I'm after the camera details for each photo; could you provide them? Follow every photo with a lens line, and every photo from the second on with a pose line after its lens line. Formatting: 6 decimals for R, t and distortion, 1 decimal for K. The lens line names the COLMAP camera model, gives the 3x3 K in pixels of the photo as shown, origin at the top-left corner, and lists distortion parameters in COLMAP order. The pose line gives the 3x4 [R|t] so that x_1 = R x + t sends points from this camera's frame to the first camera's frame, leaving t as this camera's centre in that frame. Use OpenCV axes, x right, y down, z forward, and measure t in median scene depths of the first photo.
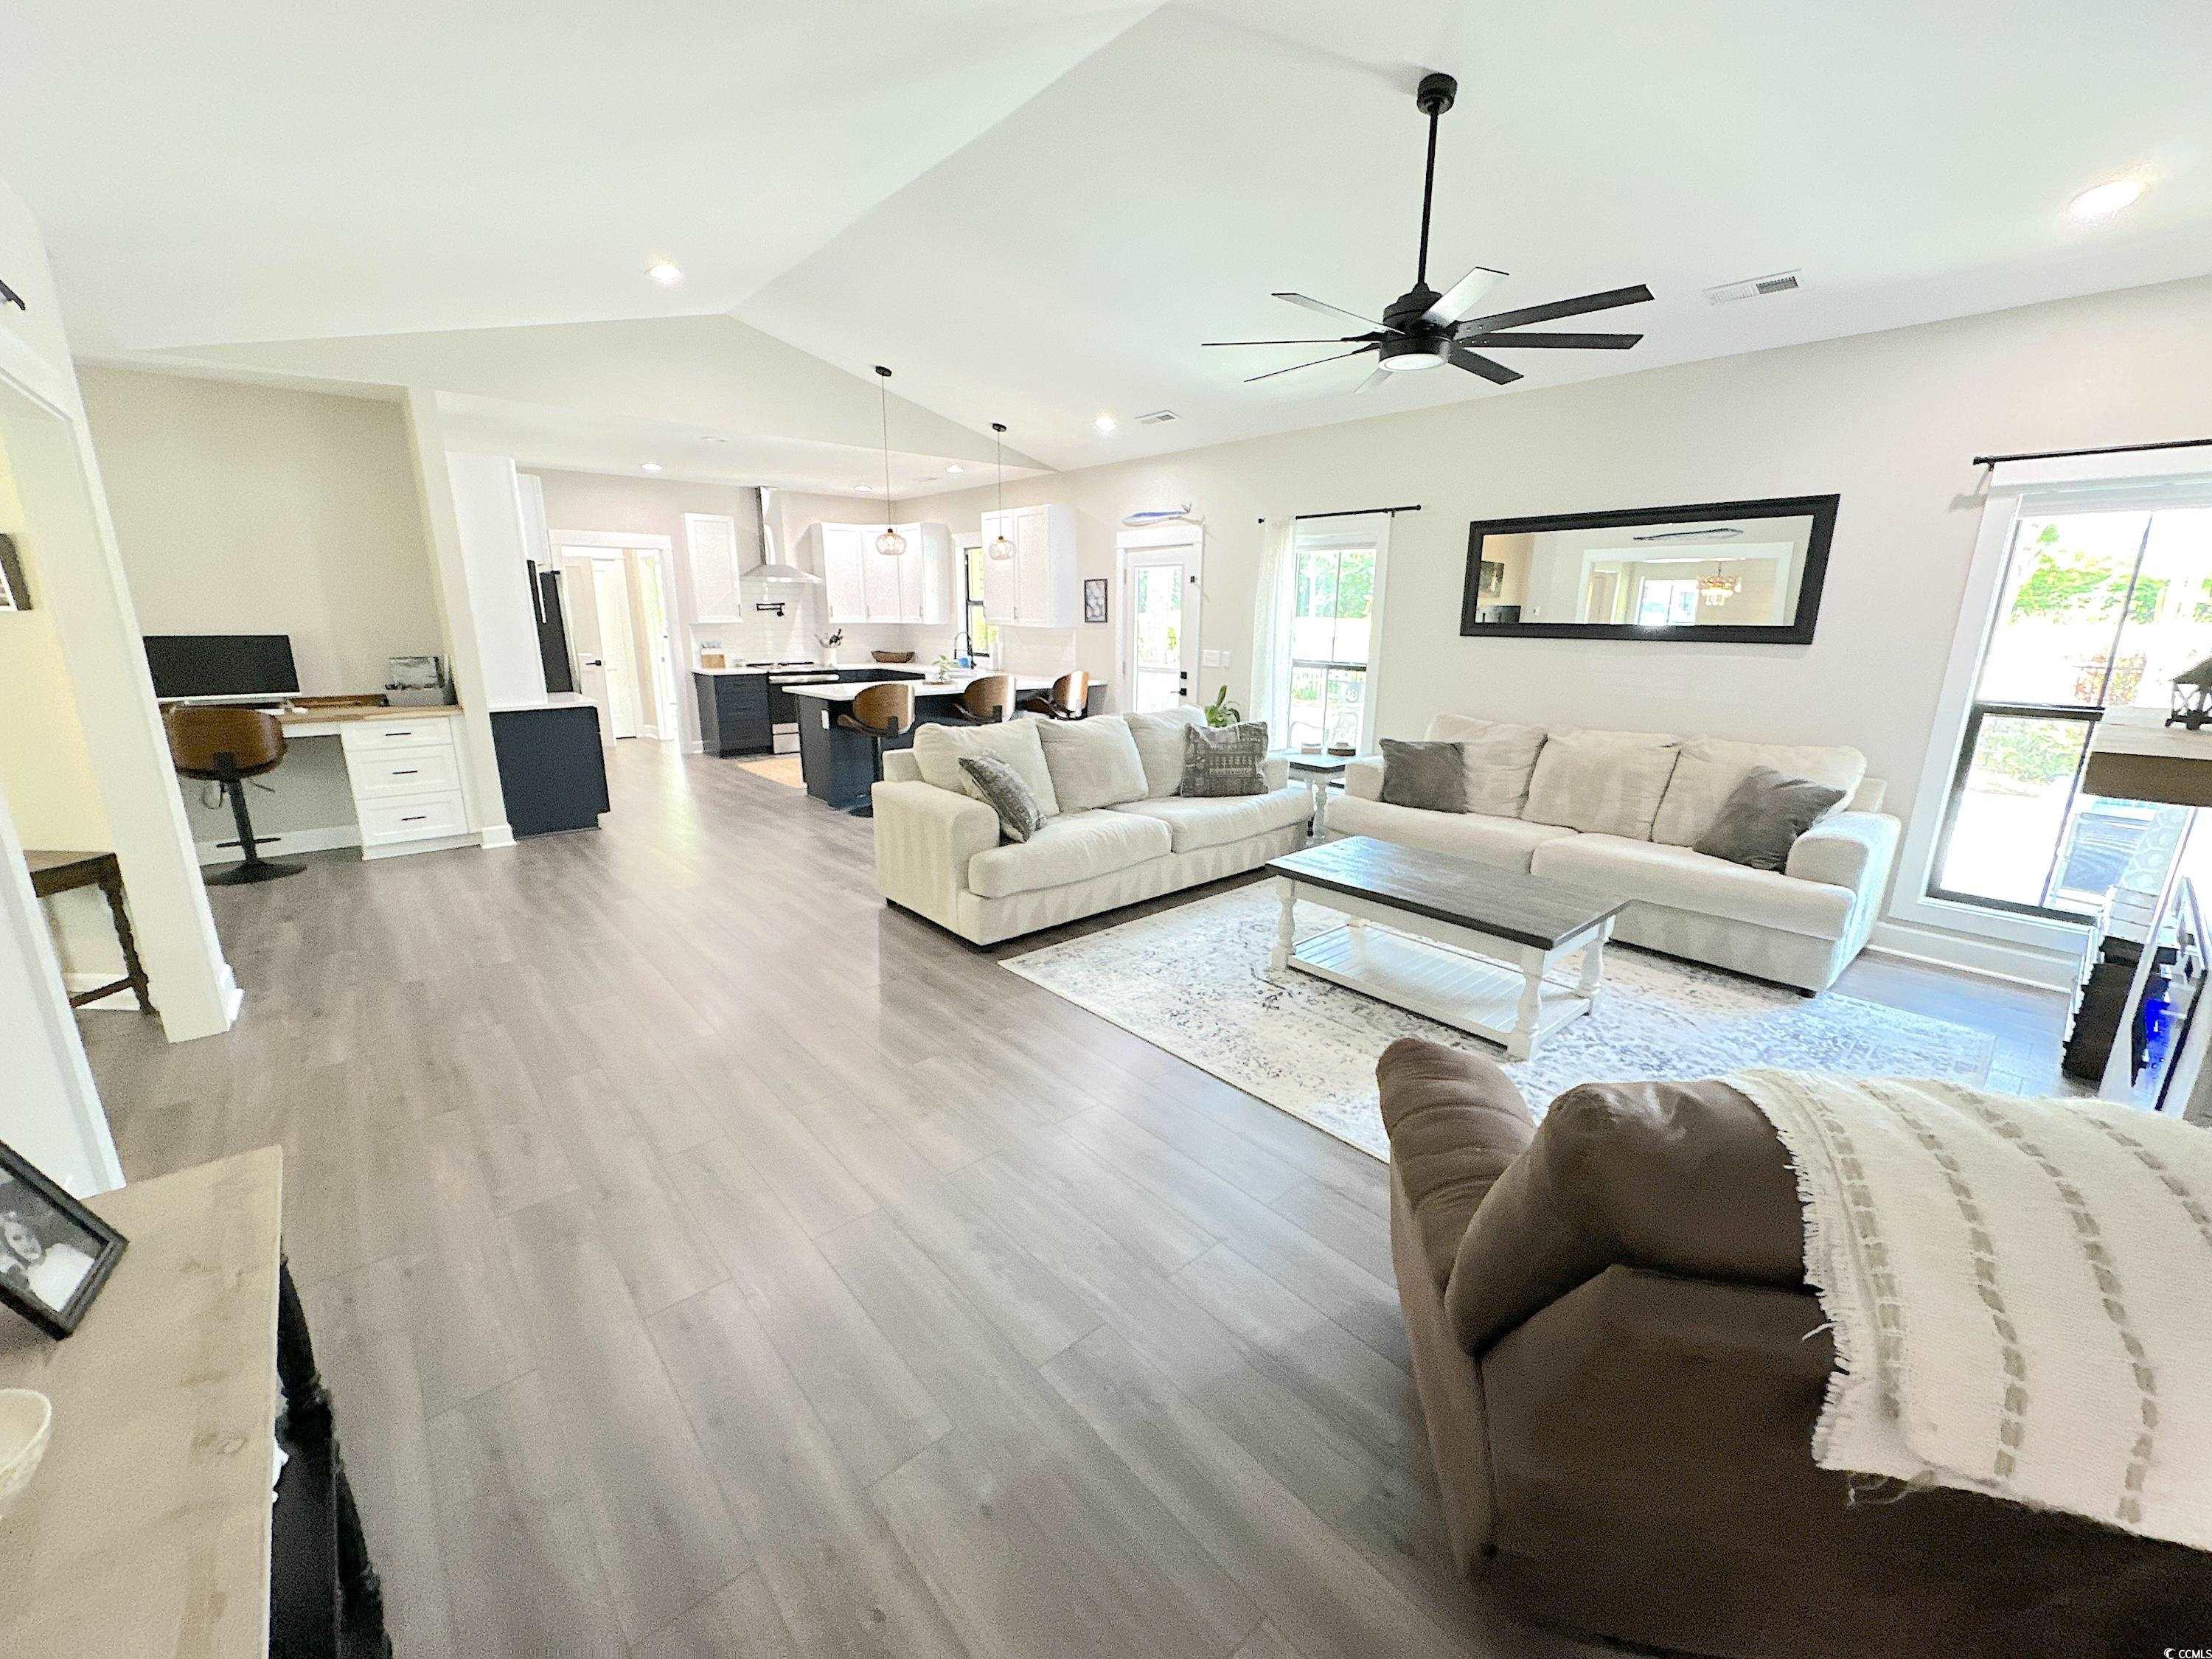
lens RADIAL K [[881.9, 0, 1106.0], [0, 881.9, 829.5], [0, 0, 1]] dist [-0.001006, 0.000516]
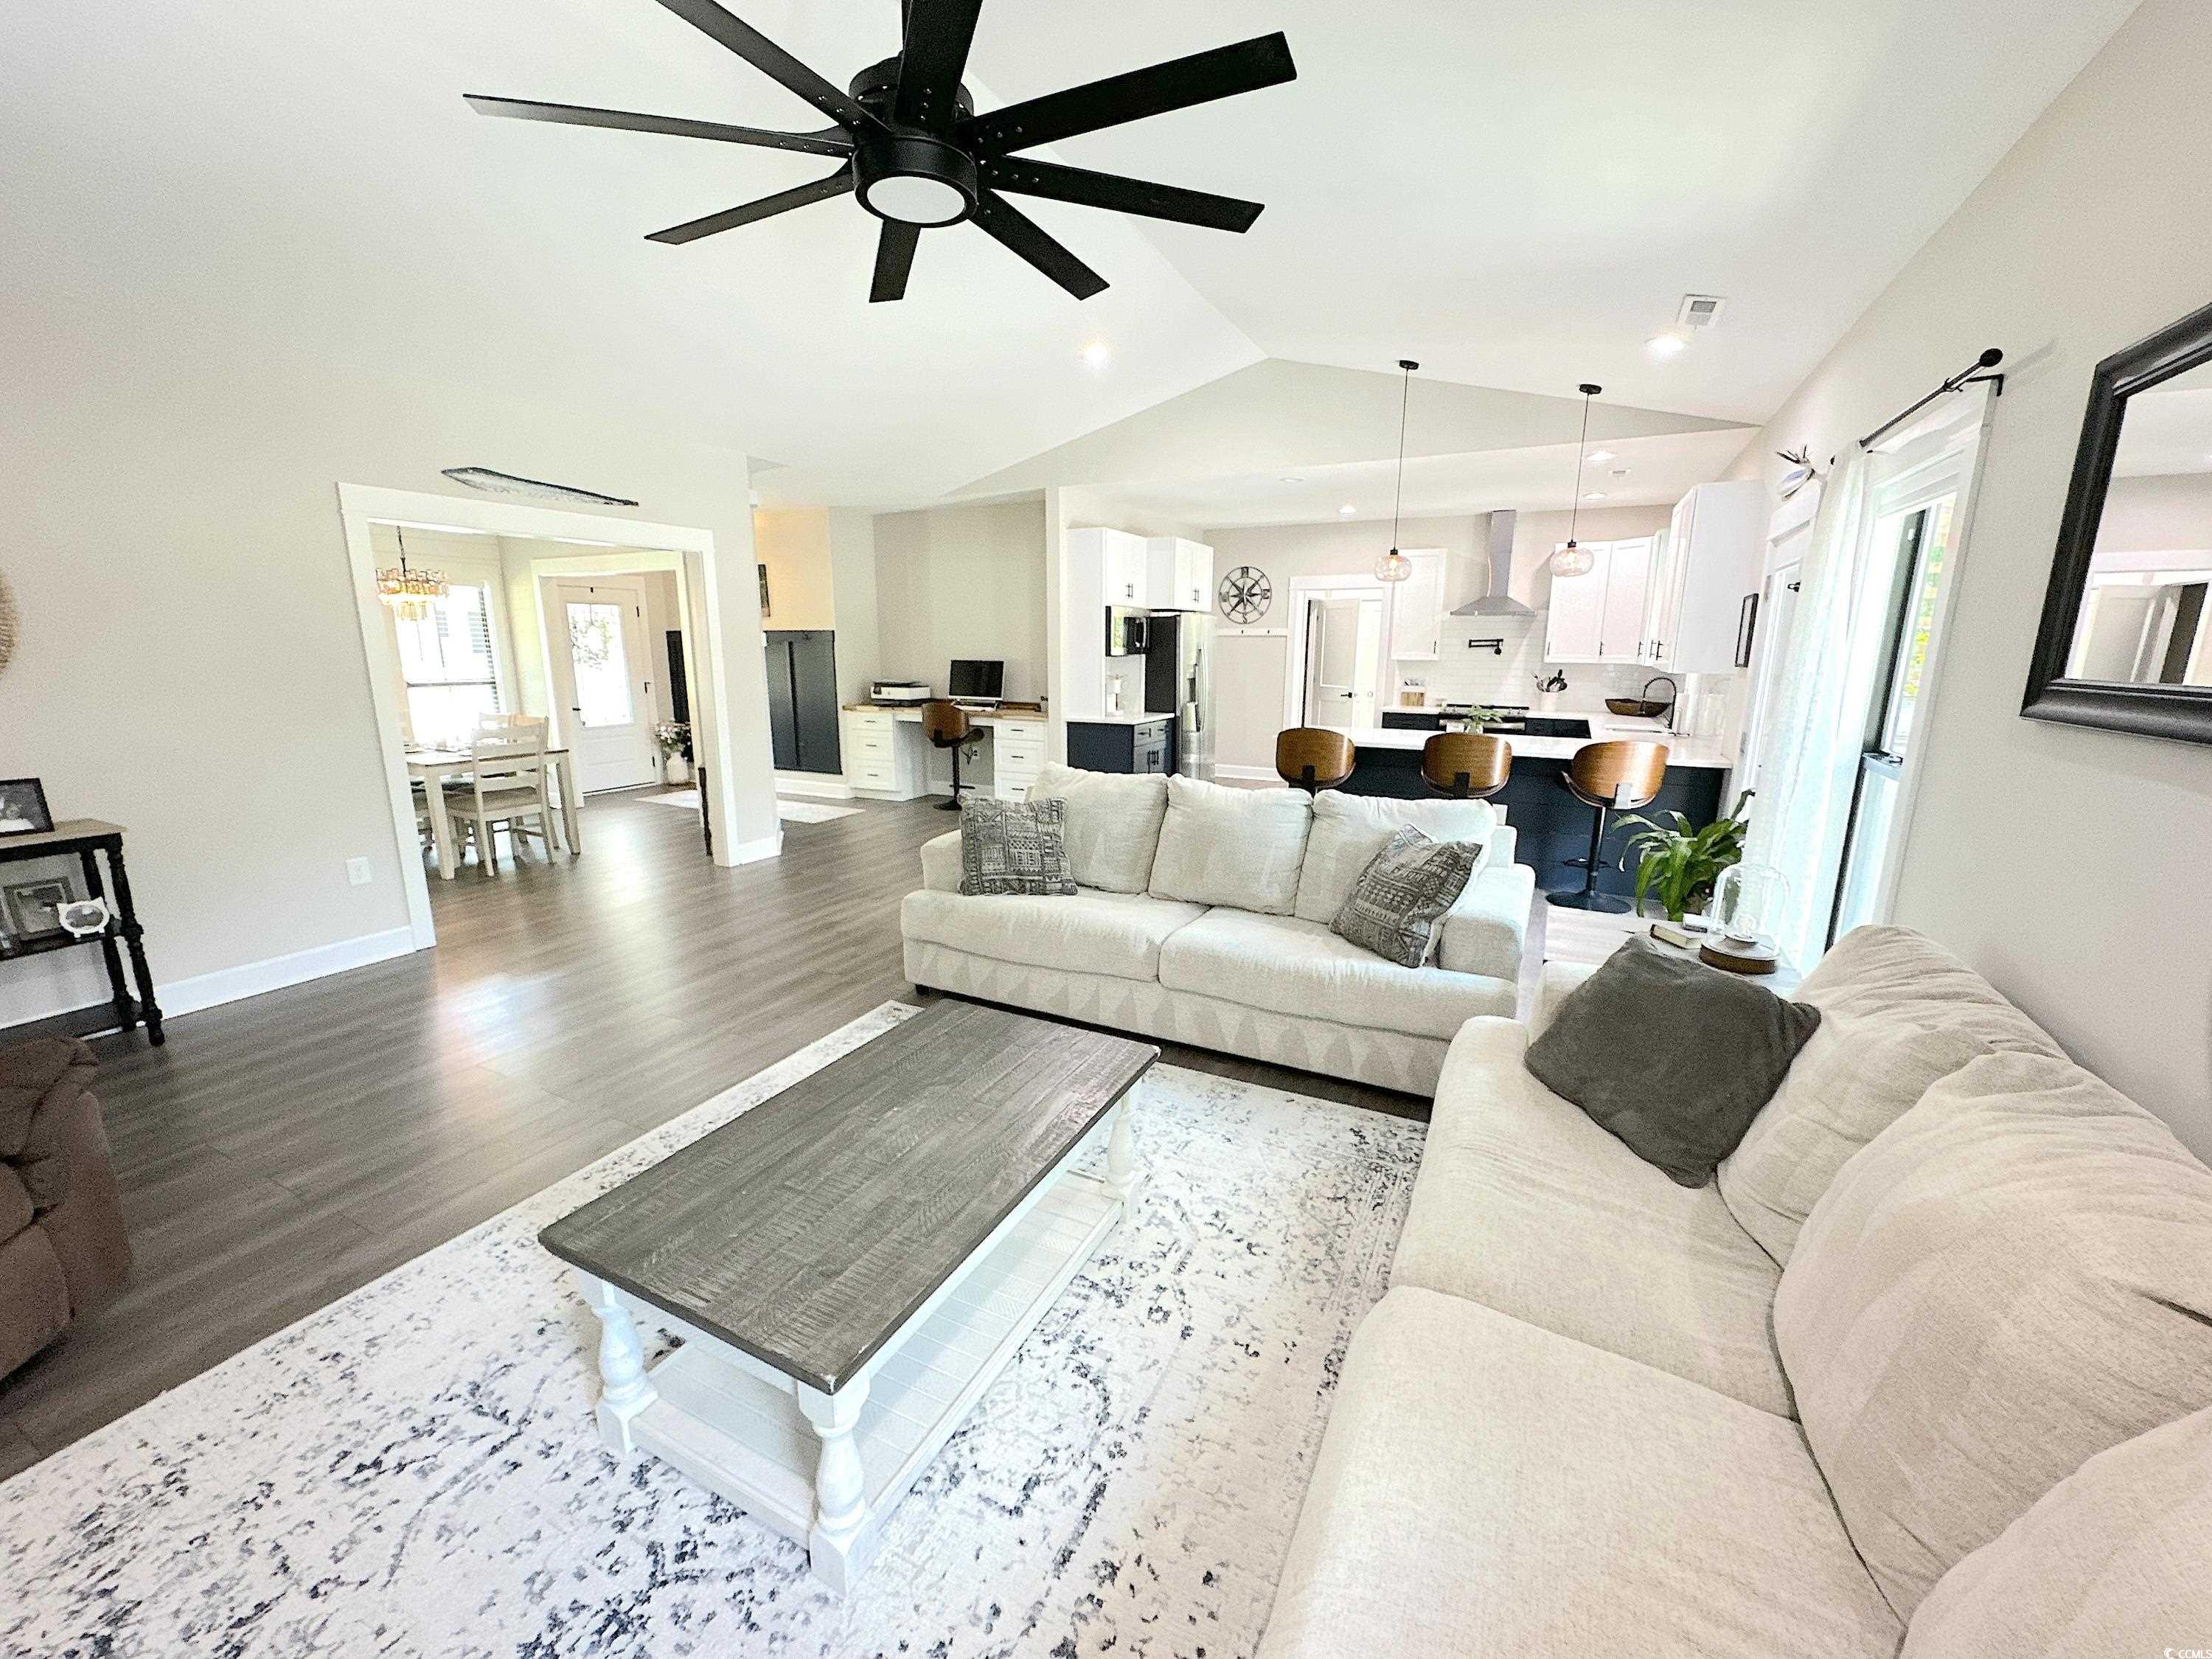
lens RADIAL K [[881.9, 0, 1106.0], [0, 881.9, 829.5], [0, 0, 1]] dist [-0.001006, 0.000516]
pose [[0.371473, 0.189060, -0.908991, 0.449246], [-0.227578, 0.967722, 0.108272, -0.105642], [0.900120, 0.166646, 0.402509, 0.434517]]
